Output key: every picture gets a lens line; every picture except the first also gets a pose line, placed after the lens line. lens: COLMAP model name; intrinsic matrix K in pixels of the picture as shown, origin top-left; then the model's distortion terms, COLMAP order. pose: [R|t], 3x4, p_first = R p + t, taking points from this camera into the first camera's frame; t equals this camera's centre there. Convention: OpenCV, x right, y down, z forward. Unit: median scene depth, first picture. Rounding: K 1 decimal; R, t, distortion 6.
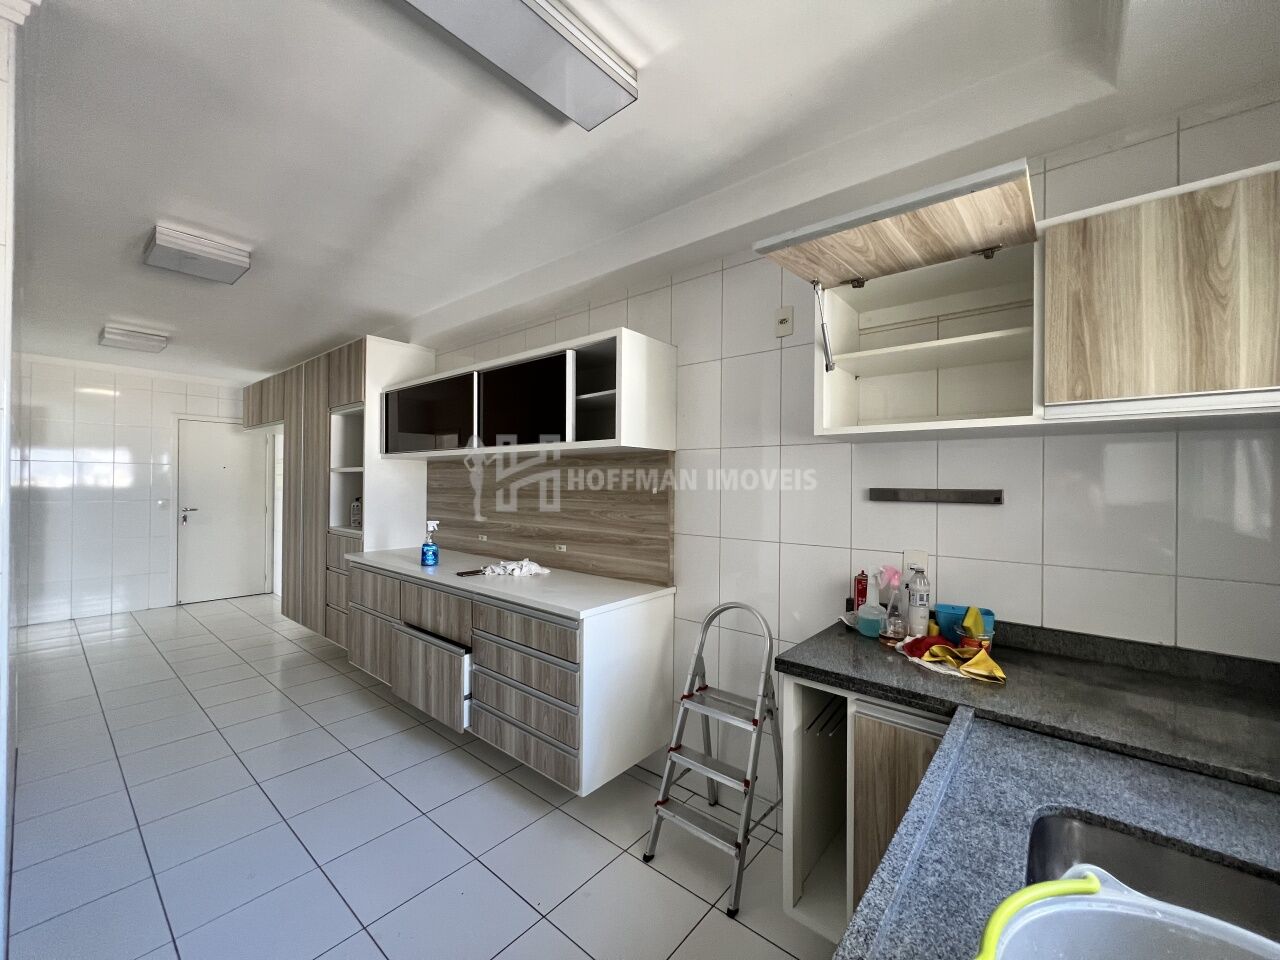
lens RADIAL K [[510.3, 0, 640.0], [0, 510.3, 480.0], [0, 0, 1]] dist [0.000427, 0.000435]
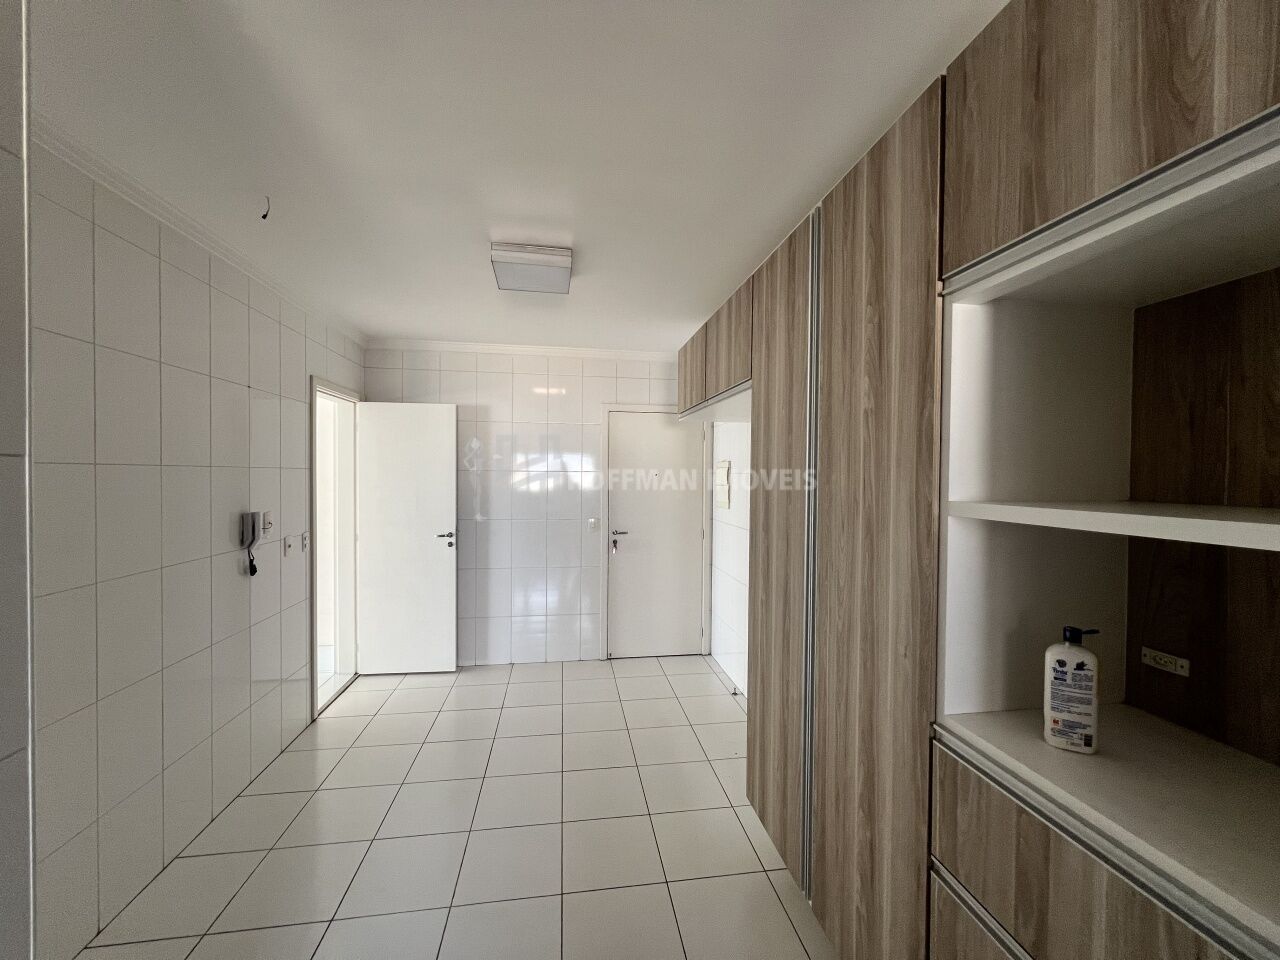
lens RADIAL K [[510.3, 0, 640.0], [0, 510.3, 480.0], [0, 0, 1]] dist [0.000427, 0.000435]
pose [[0.749797, 0.006243, -0.661639, -0.459882], [-0.000775, 0.999963, 0.008556, -0.031209], [0.661668, -0.005903, 0.749774, 0.577935]]
